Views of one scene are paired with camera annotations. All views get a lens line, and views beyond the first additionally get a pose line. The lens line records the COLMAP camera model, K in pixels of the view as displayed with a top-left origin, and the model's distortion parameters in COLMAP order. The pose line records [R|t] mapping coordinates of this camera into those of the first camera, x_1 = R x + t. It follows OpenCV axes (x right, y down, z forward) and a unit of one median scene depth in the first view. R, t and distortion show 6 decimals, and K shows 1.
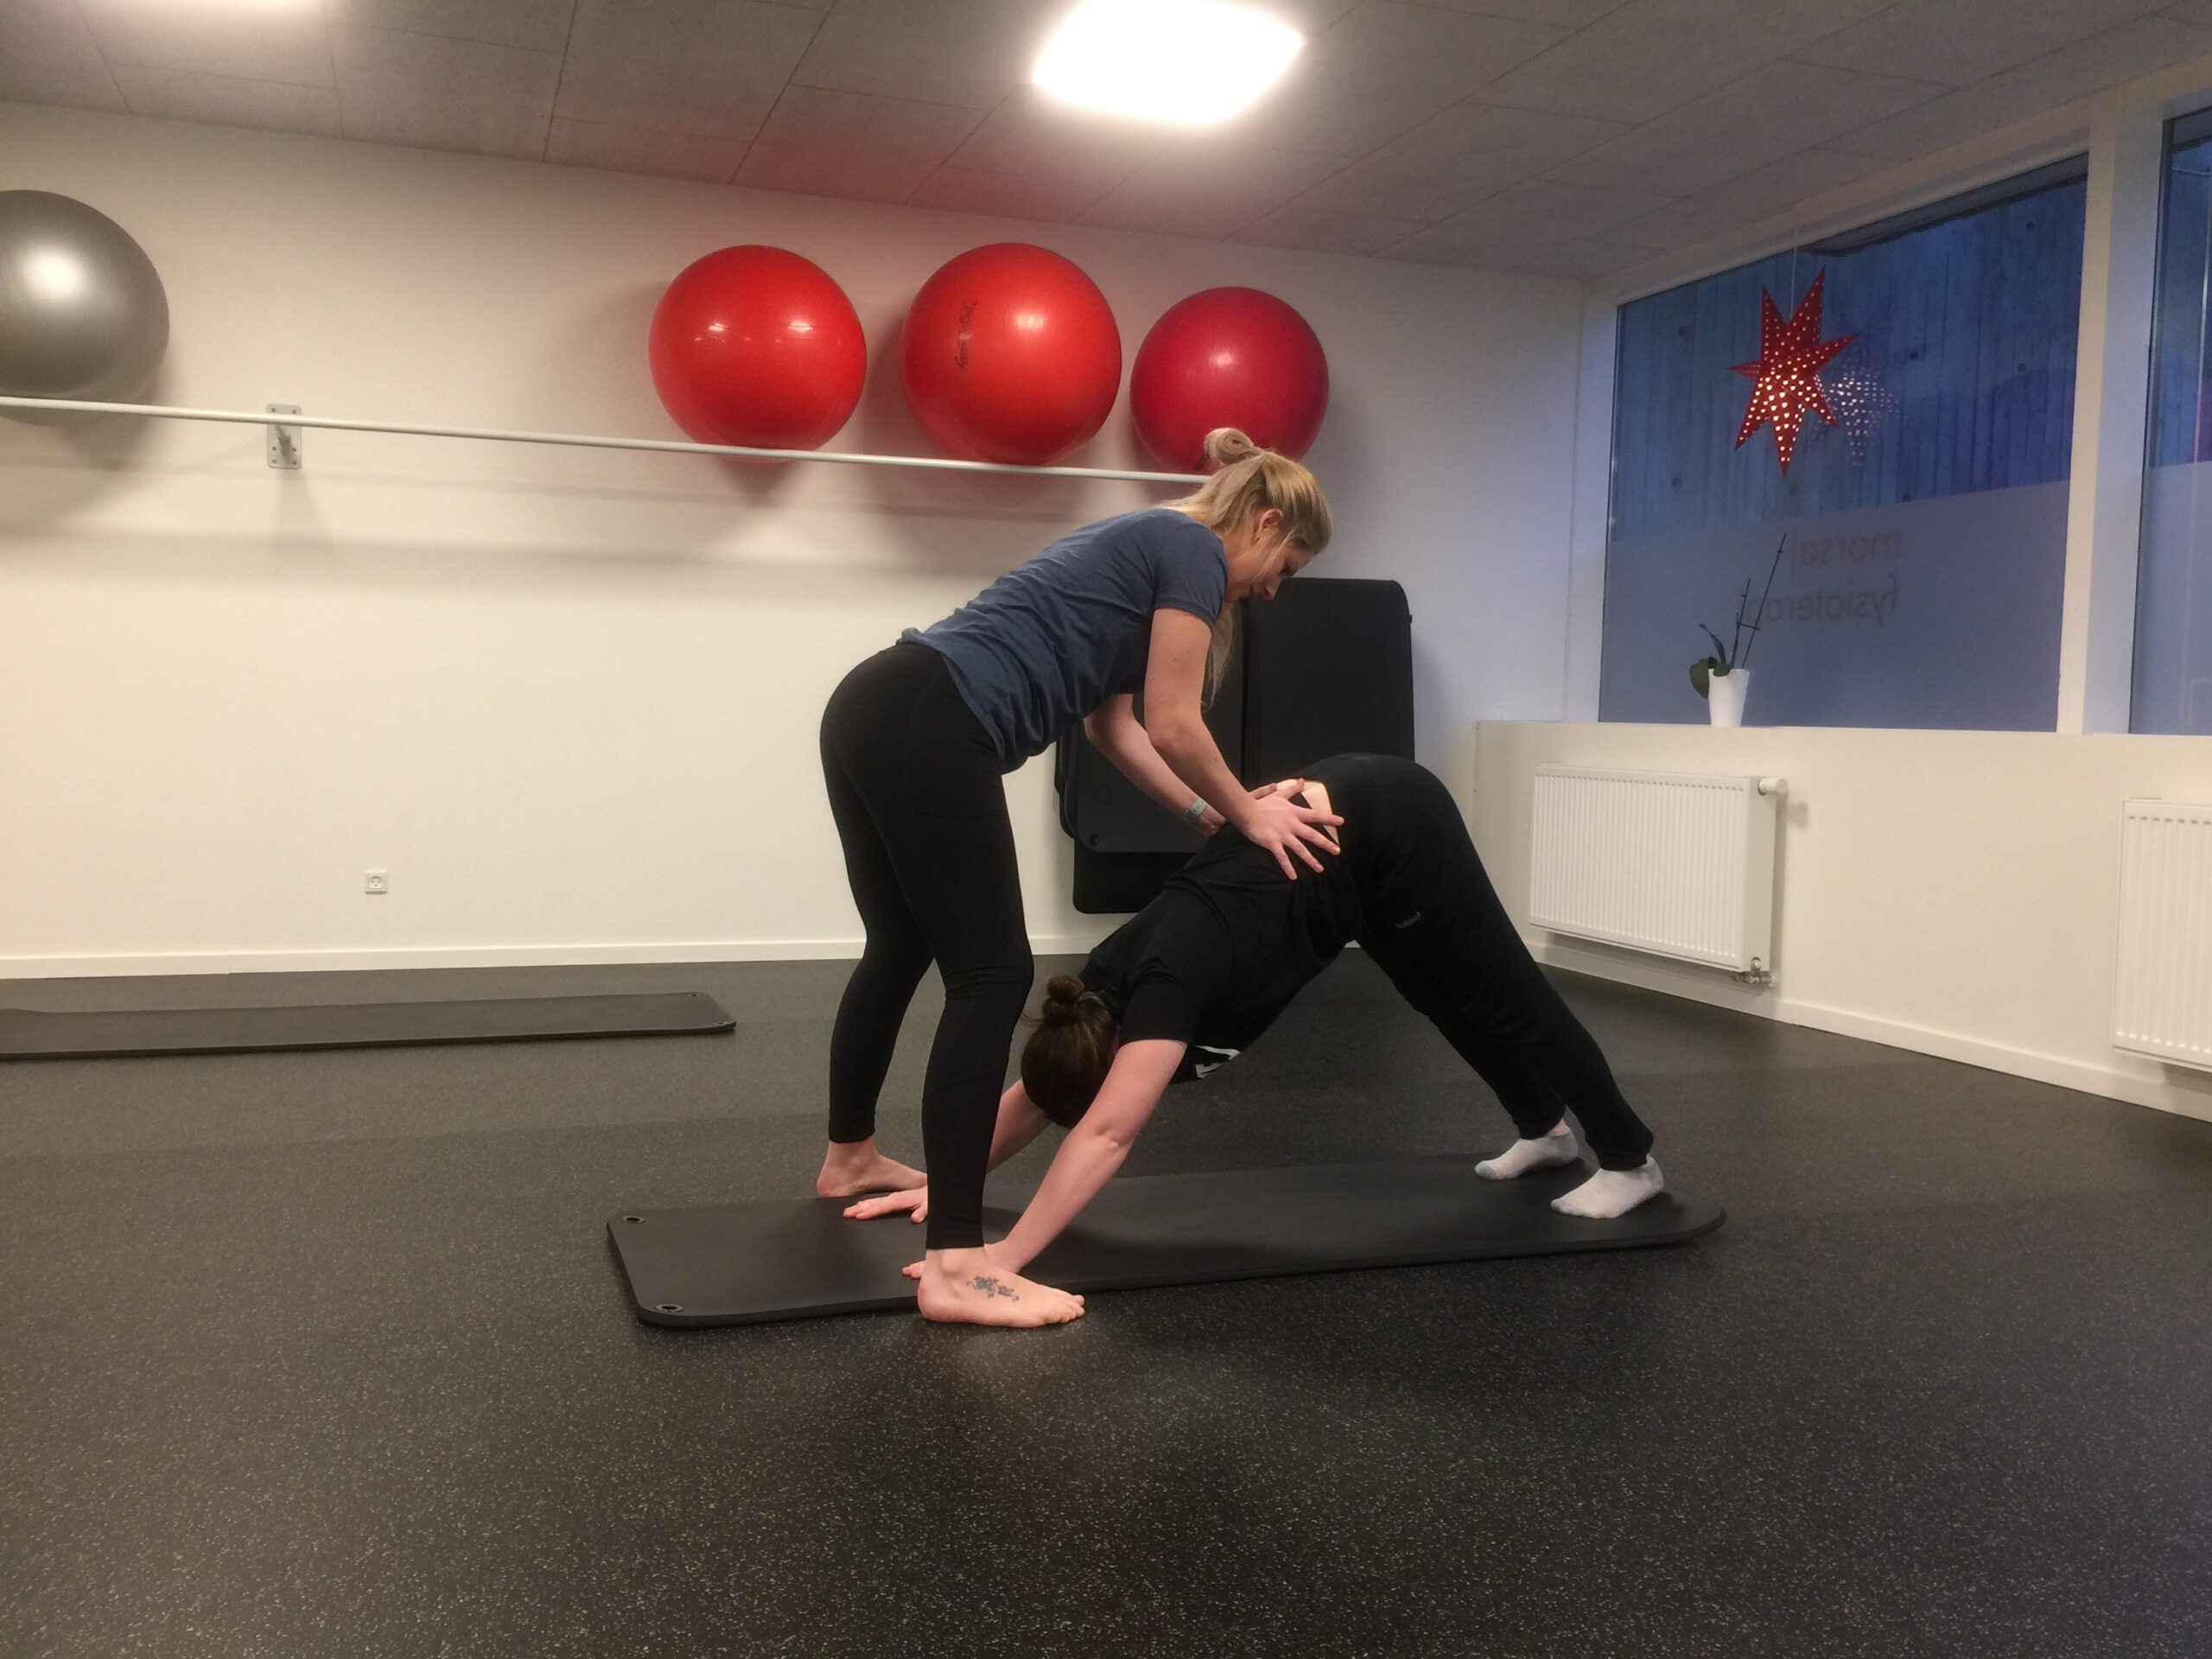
lens RADIAL K [[1917.8, 0, 1100.2], [0, 1917.8, 797.5], [0, 0, 1]] dist [0.083485, -0.104544]
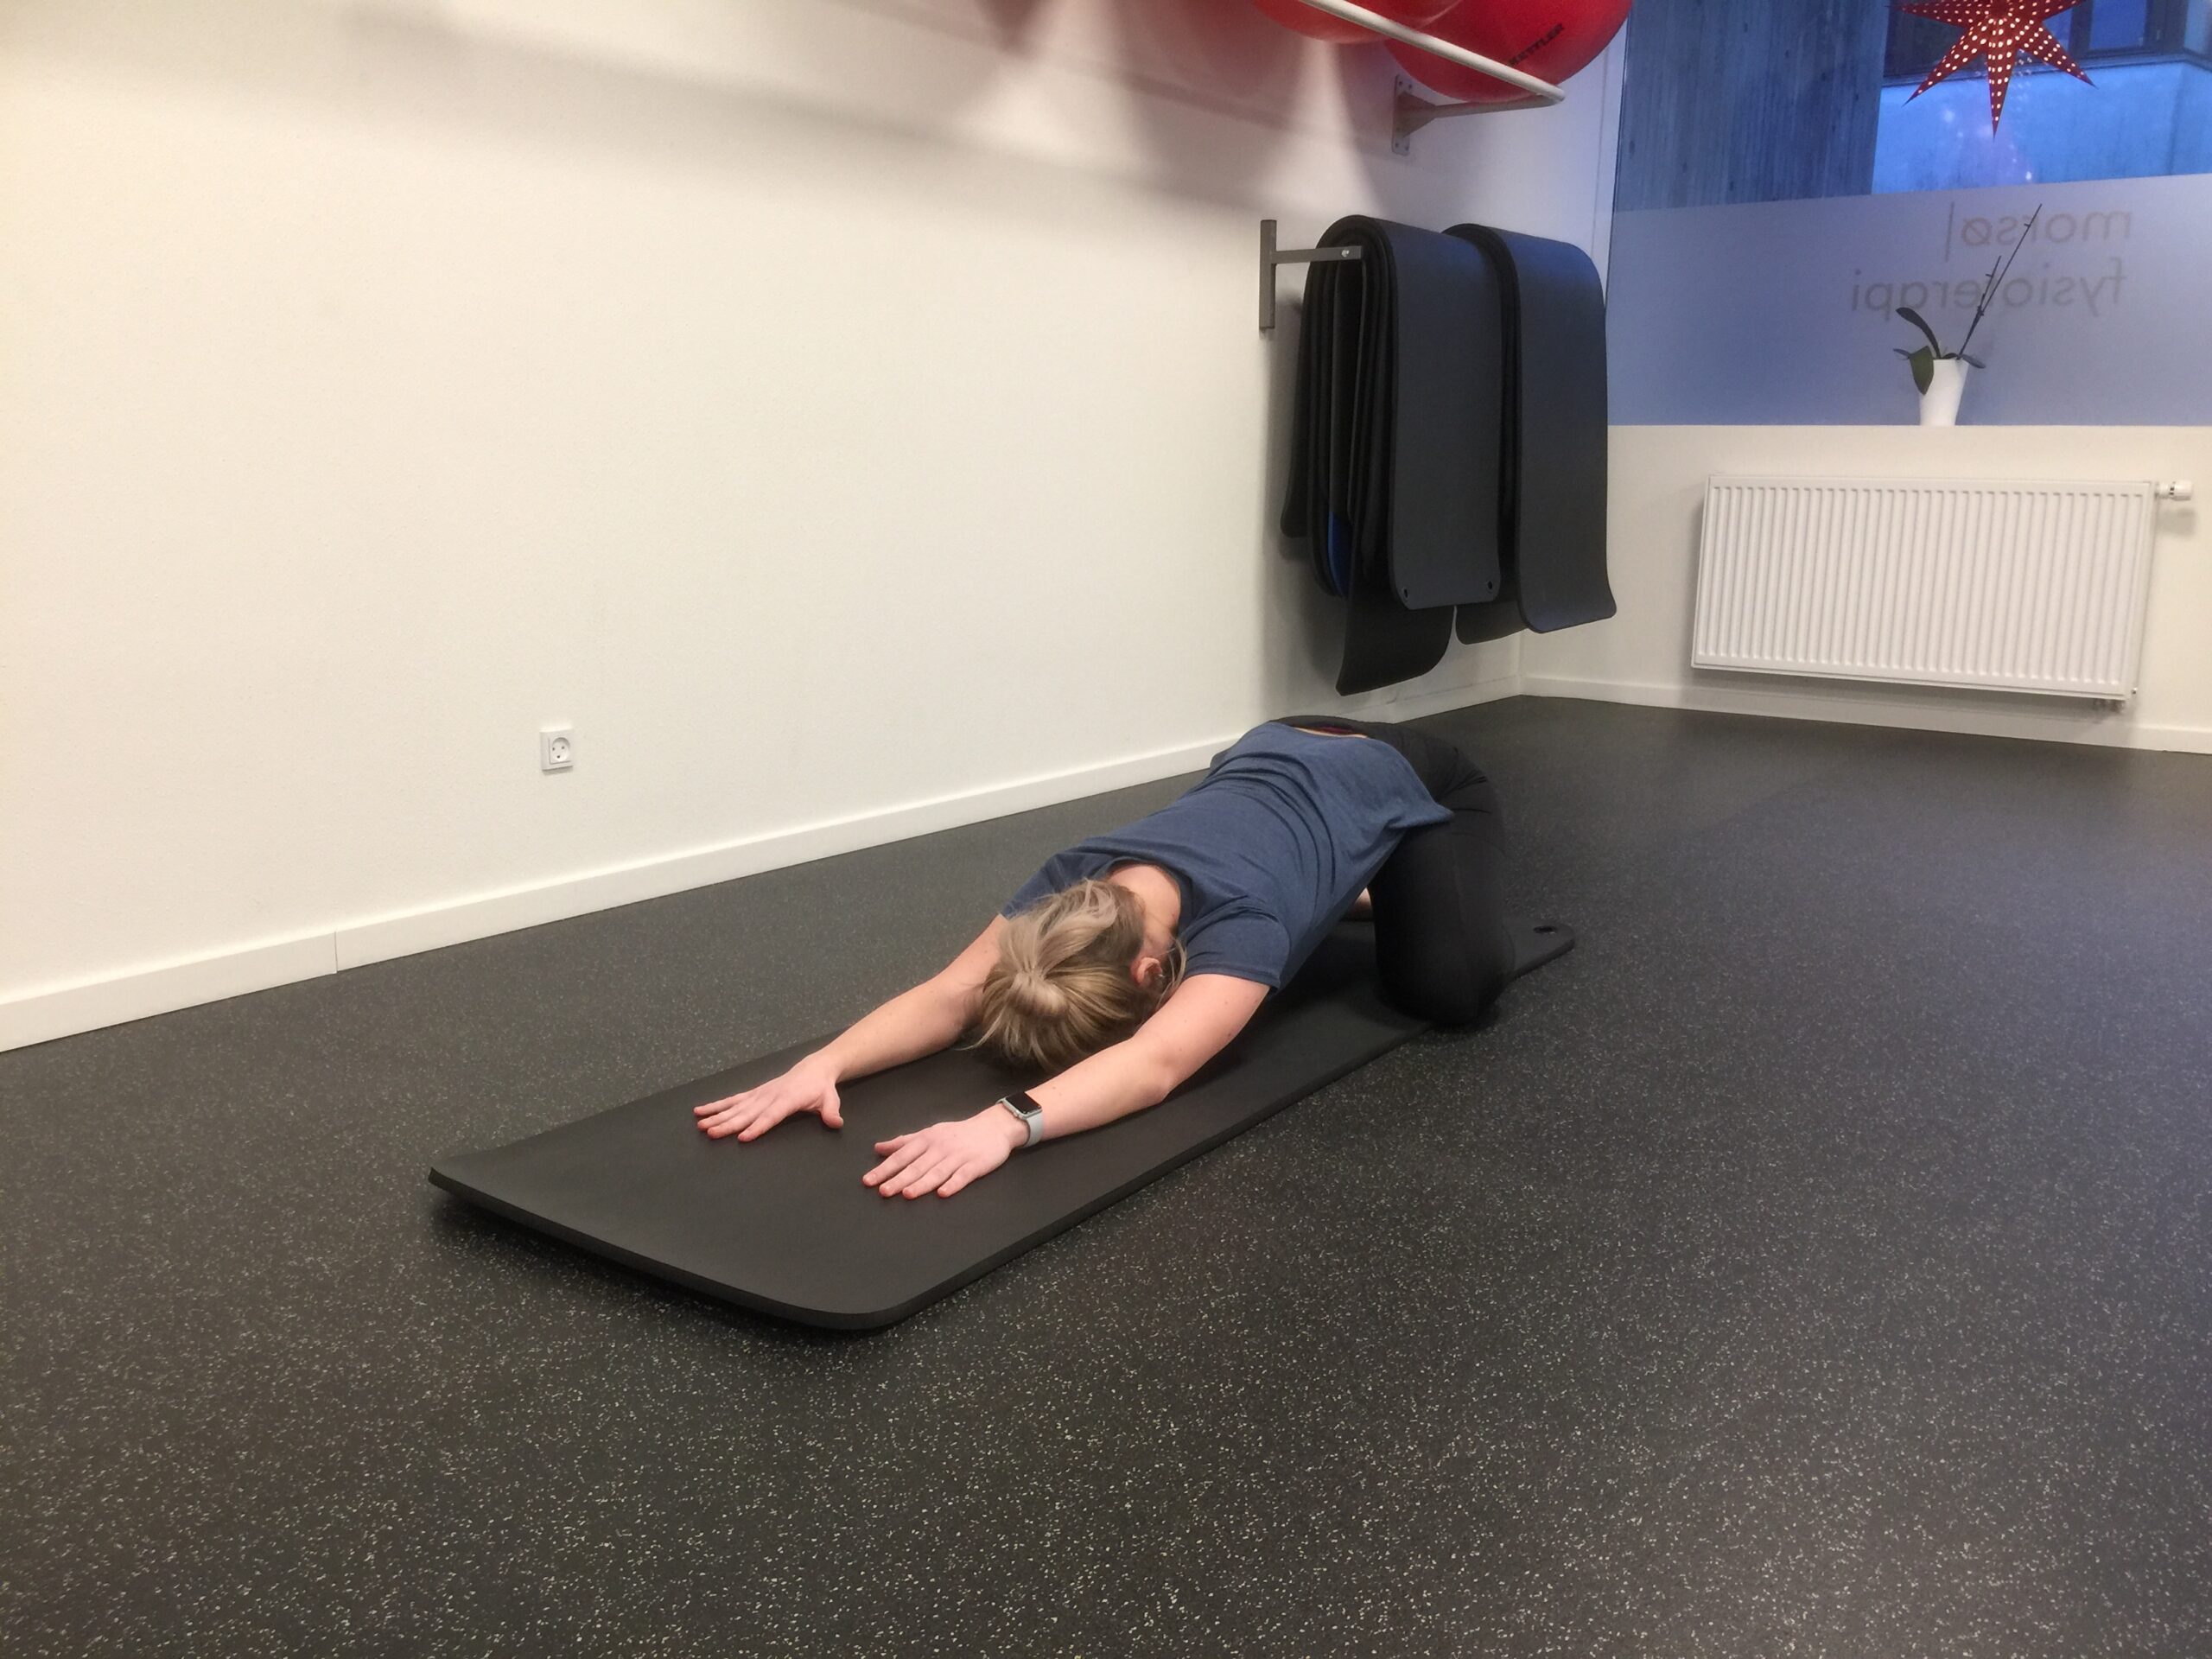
lens RADIAL K [[1917.8, 0, 1111.3], [0, 1917.8, 822.1], [0, 0, 1]] dist [0.083485, -0.104544]
pose [[0.807528, -0.120494, 0.577391, -0.563223], [0.027825, 0.985603, 0.166768, -0.018320], [-0.589173, -0.118604, 0.799255, 0.515965]]
